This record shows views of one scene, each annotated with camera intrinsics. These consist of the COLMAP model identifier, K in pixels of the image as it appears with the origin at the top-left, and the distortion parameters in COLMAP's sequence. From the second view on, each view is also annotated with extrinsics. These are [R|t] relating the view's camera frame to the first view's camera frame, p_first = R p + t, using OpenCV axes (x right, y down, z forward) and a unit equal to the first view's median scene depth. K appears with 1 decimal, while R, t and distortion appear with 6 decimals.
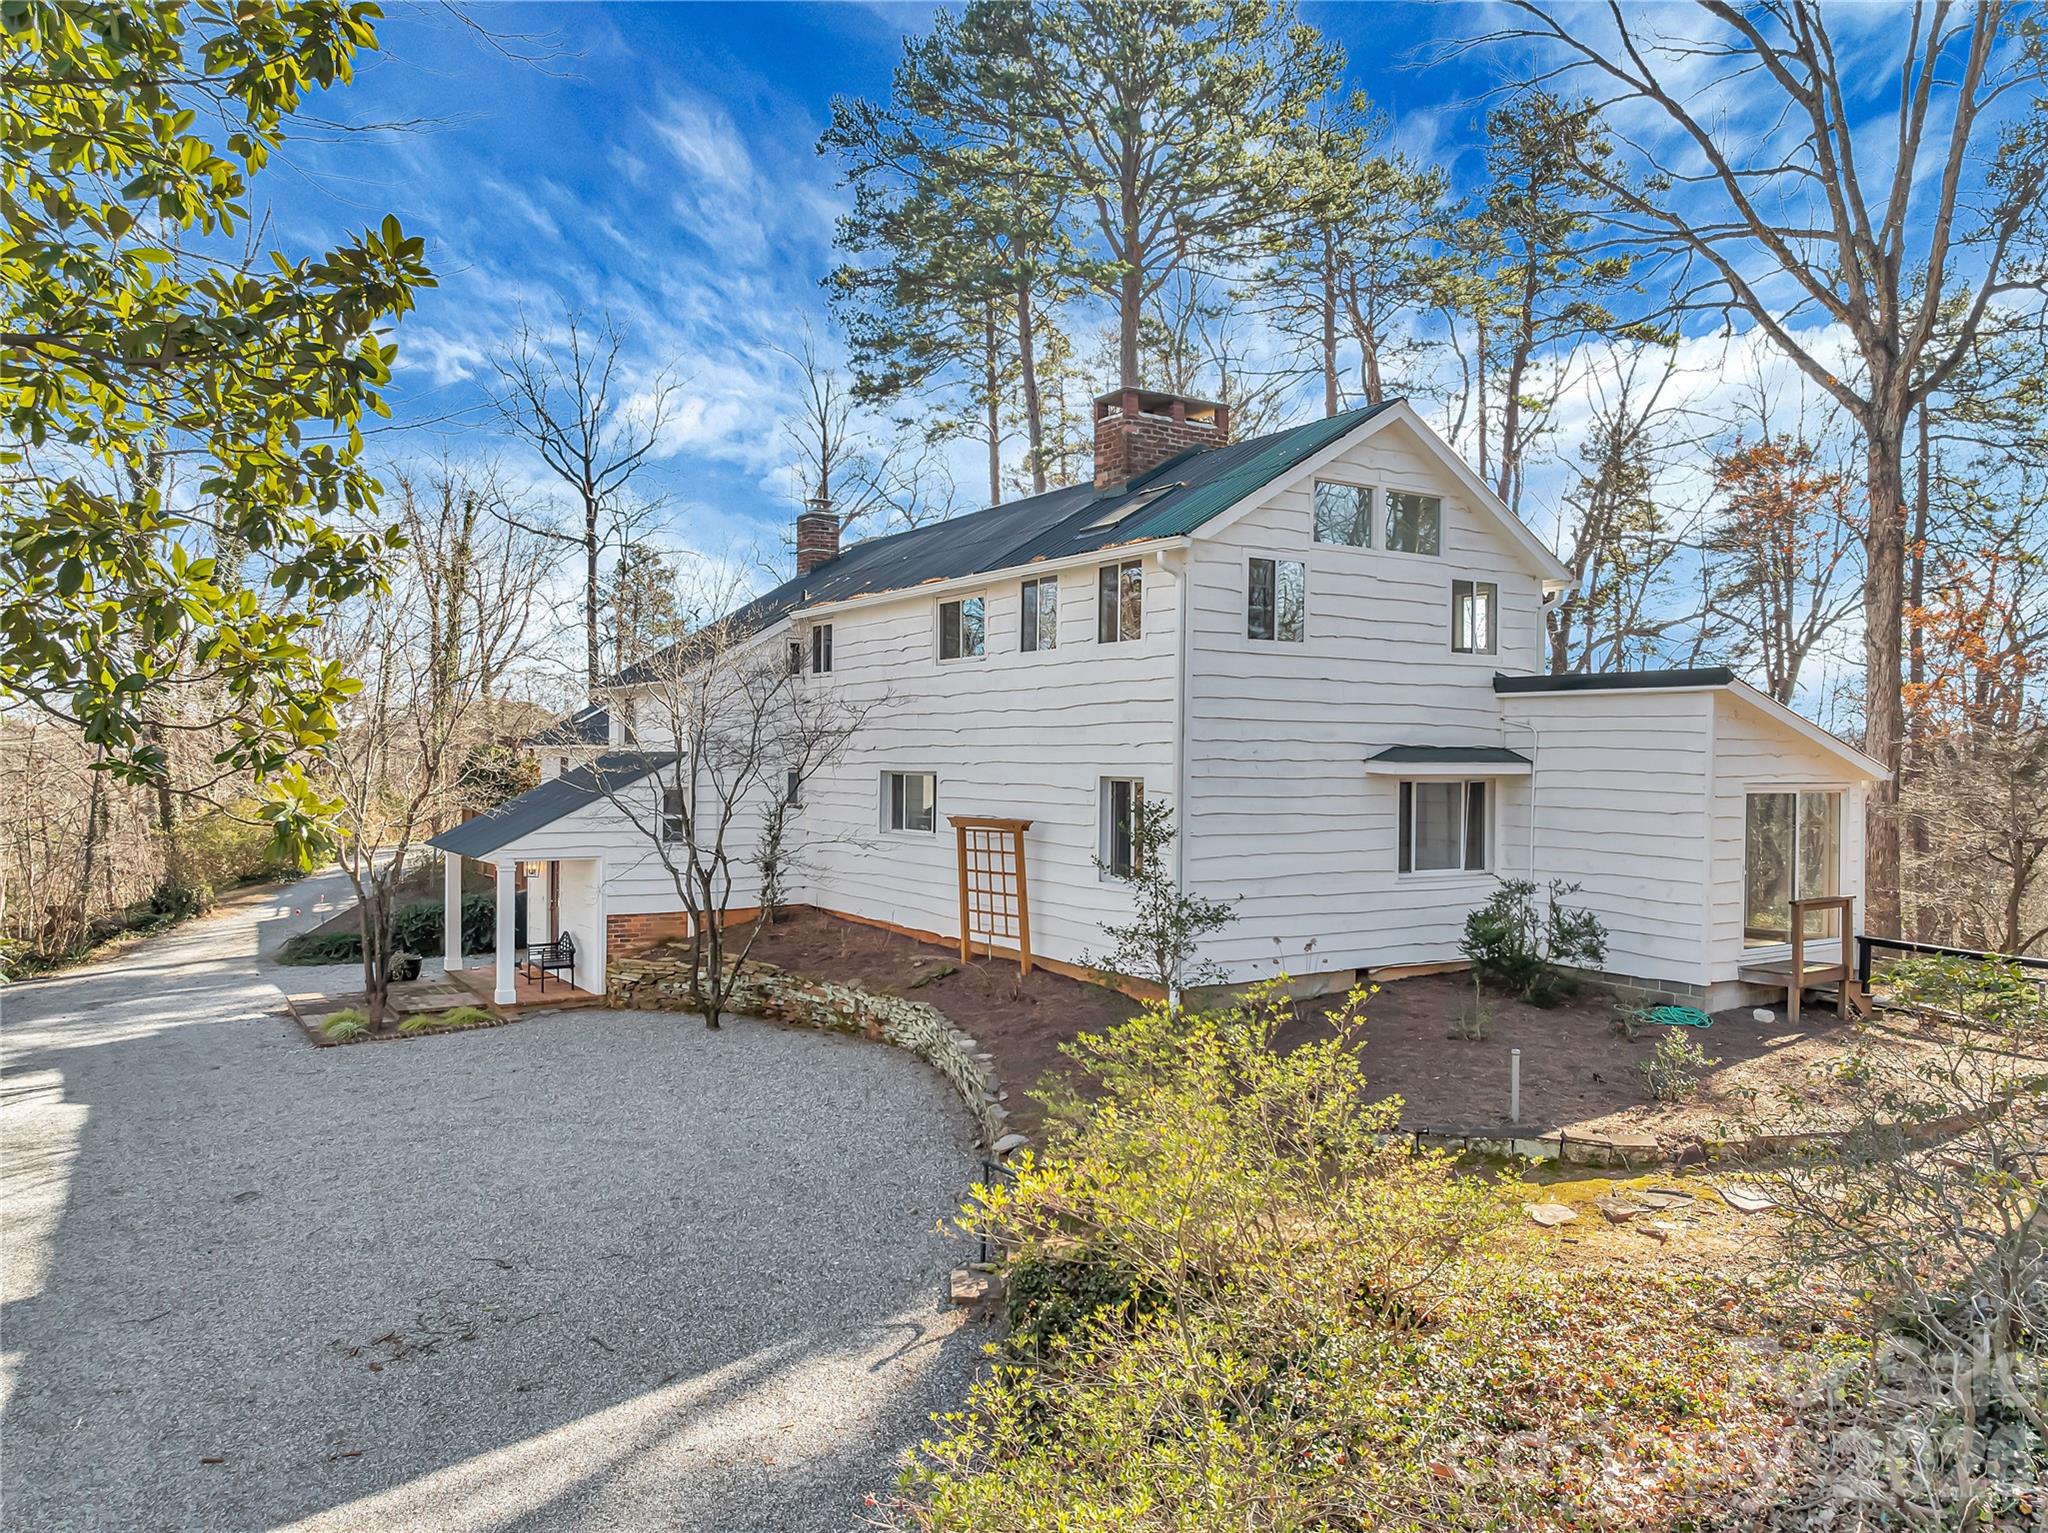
lens RADIAL K [[1444.6, 0, 983.1], [0, 1444.6, 770.1], [0, 0, 1]] dist [-0.005506, -0.059030]
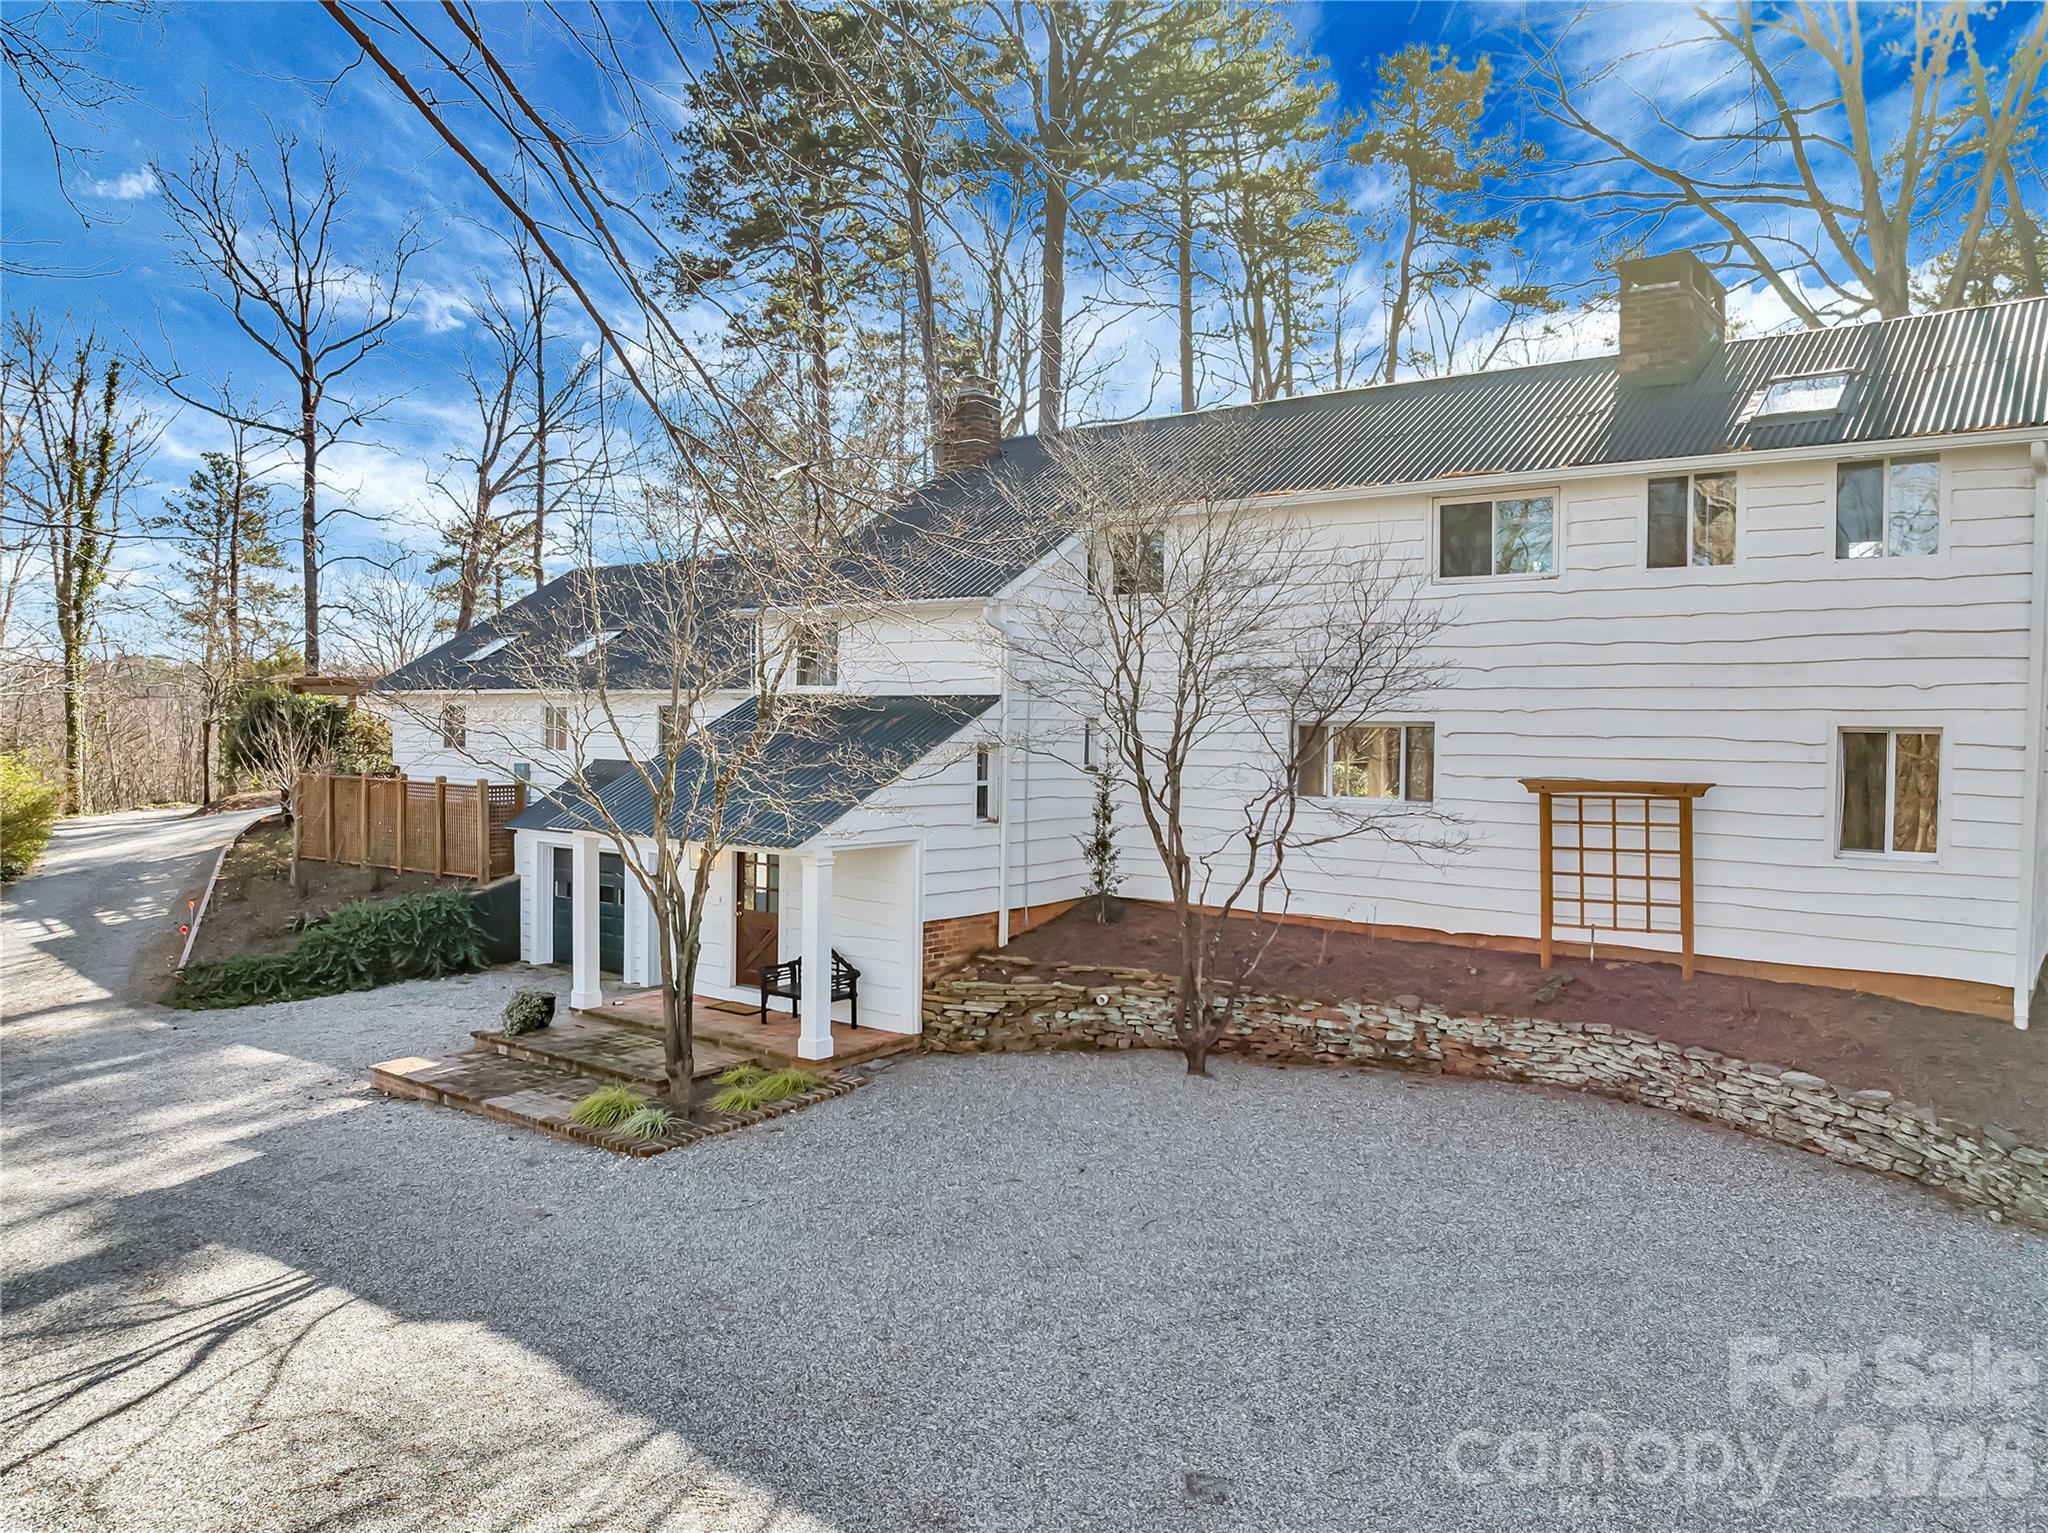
lens RADIAL K [[1444.6, 0, 983.1], [0, 1444.6, 770.1], [0, 0, 1]] dist [-0.005506, -0.059030]
pose [[0.939127, -0.007037, 0.343499, -0.562093], [-0.002007, 0.999661, 0.025966, 0.007591], [-0.343565, -0.025075, 0.938794, 0.375279]]
